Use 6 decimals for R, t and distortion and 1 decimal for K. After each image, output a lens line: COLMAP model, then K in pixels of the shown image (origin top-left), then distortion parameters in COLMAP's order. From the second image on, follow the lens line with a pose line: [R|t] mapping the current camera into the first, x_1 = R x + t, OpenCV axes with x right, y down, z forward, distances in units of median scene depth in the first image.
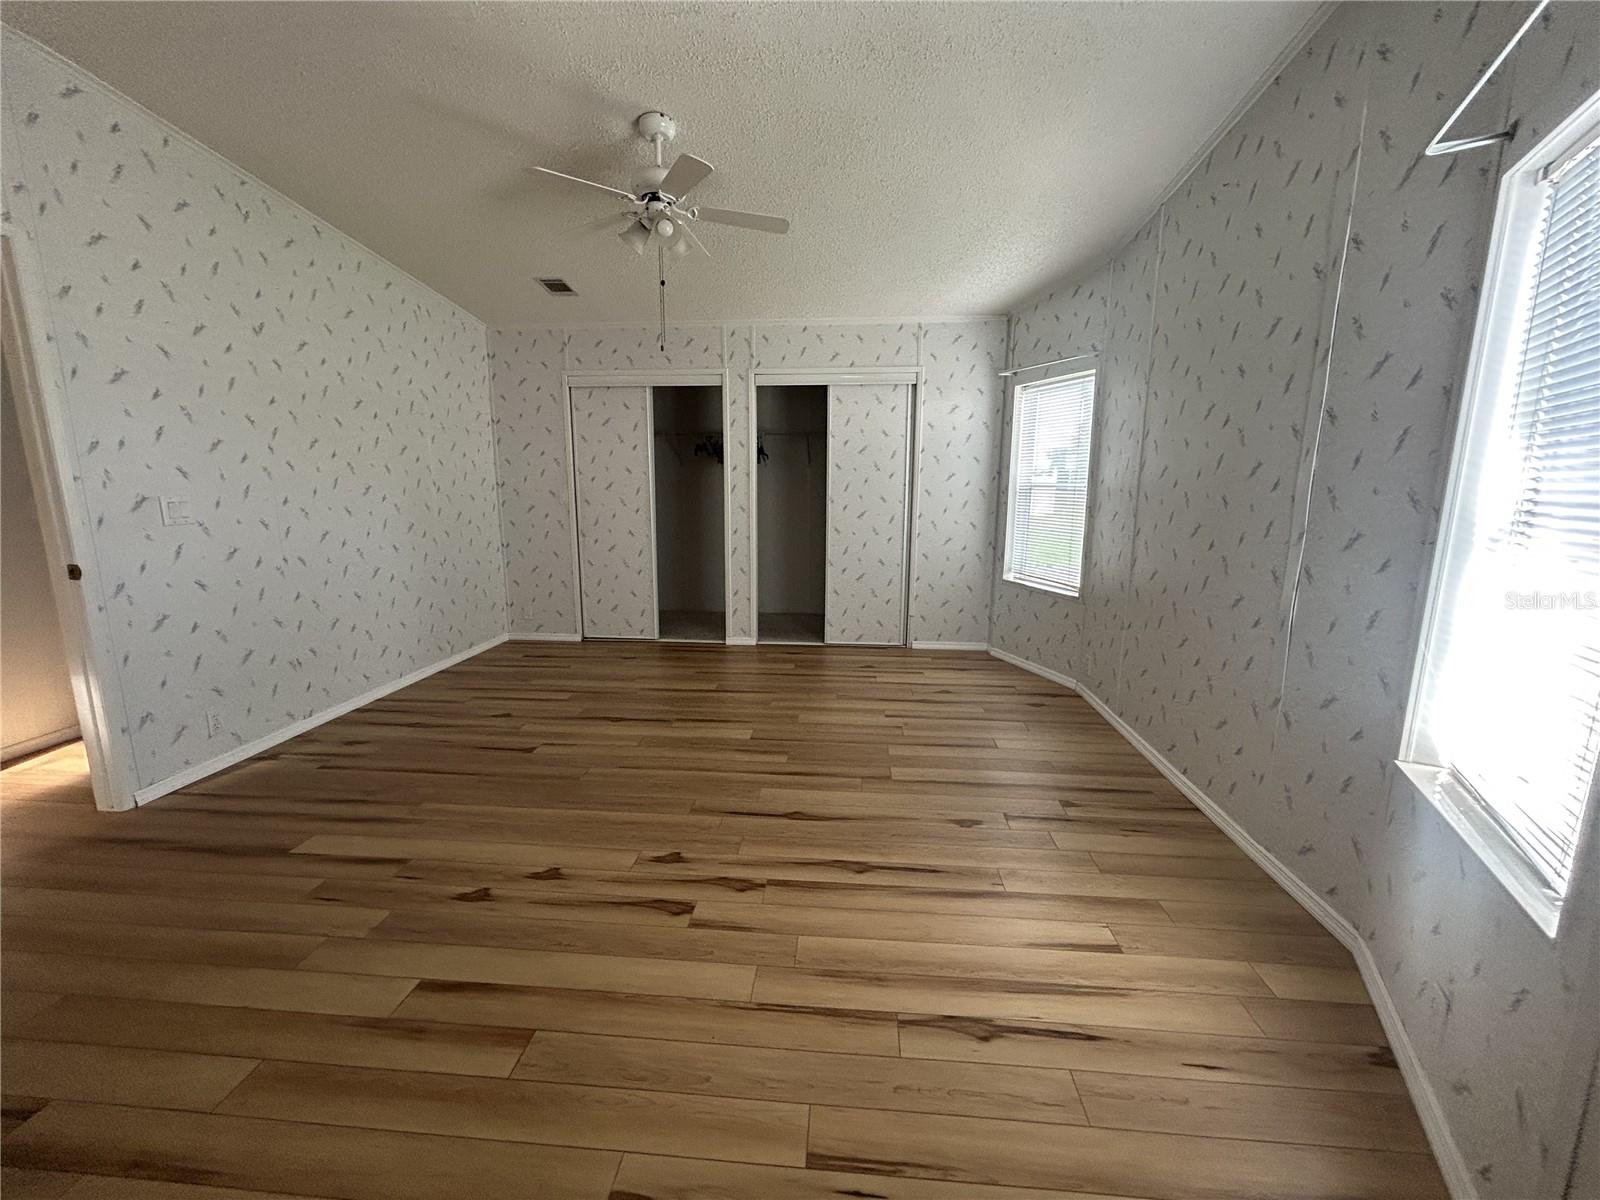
lens RADIAL K [[646.7, 0, 798.8], [0, 646.7, 601.4], [0, 0, 1]] dist [-0.002671, 0.000769]
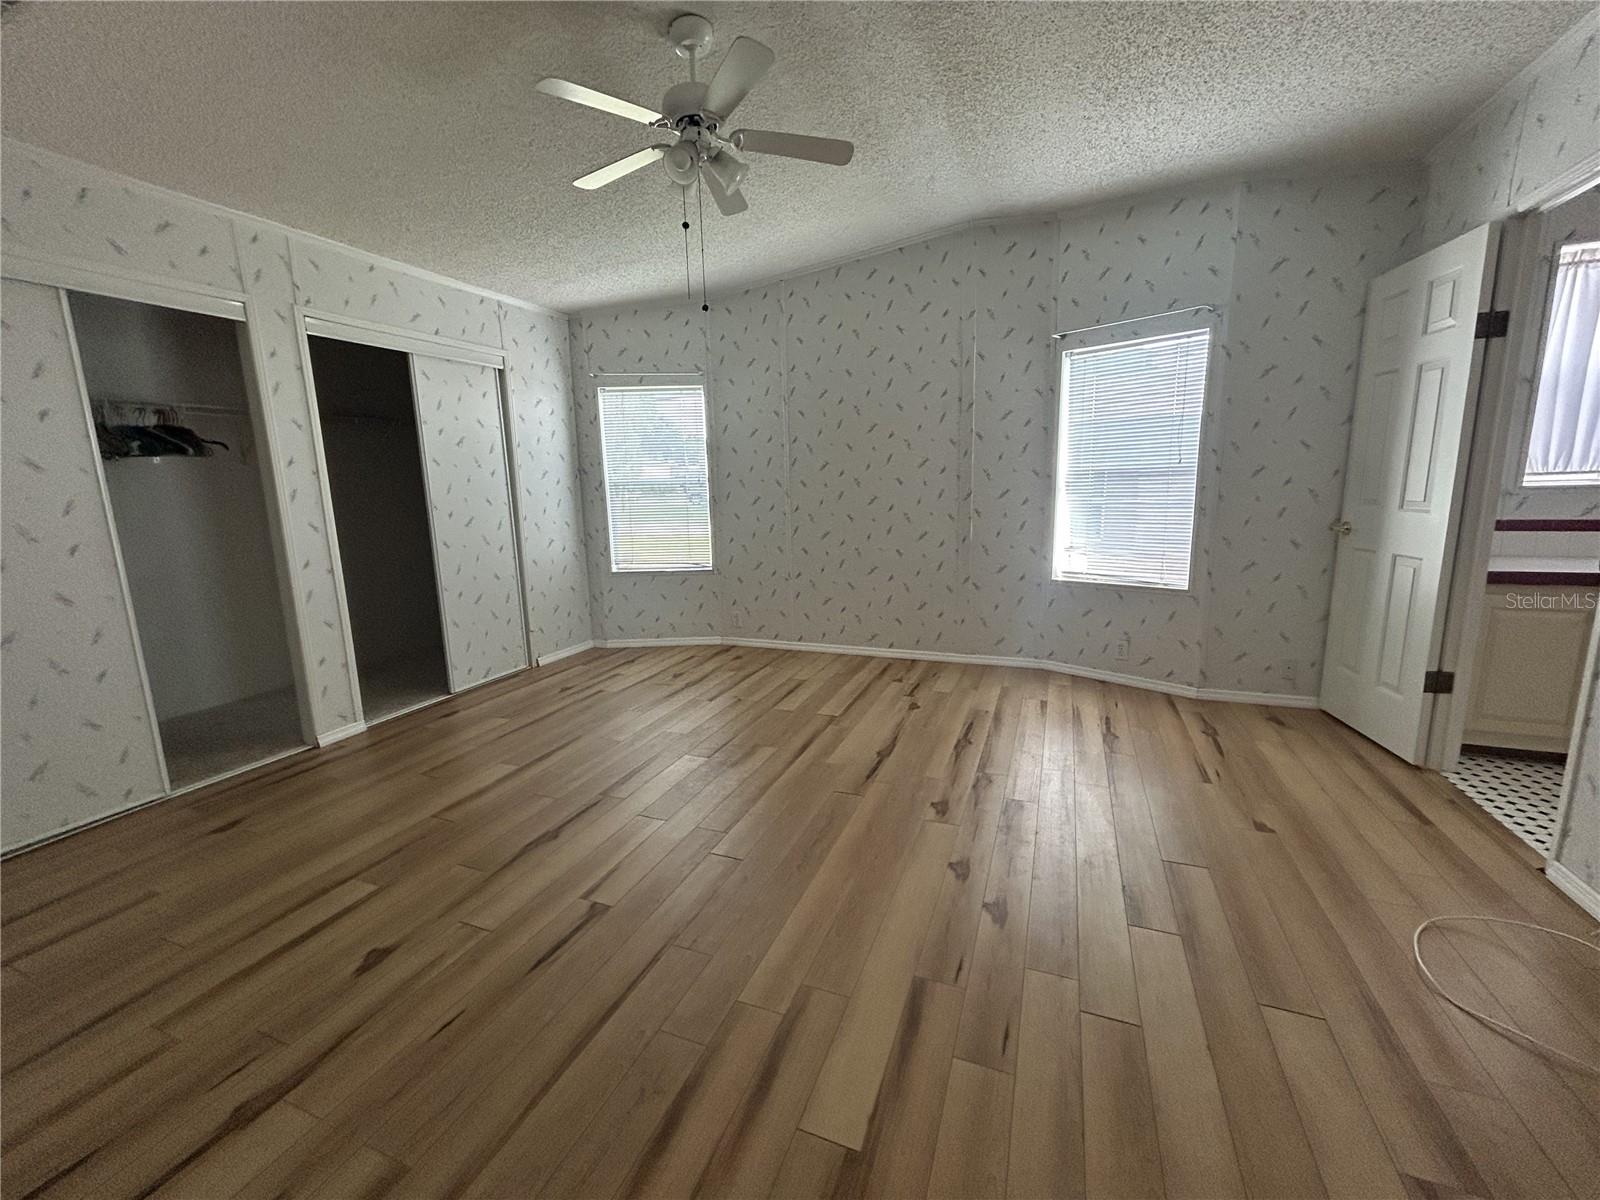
lens RADIAL K [[646.7, 0, 802.4], [0, 646.7, 596.6], [0, 0, 1]] dist [-0.002671, 0.000769]
pose [[0.296753, -0.177719, 0.938272, -0.582463], [0.201974, 0.971984, 0.120225, -0.060226], [-0.933351, 0.153830, 0.324333, 0.383733]]
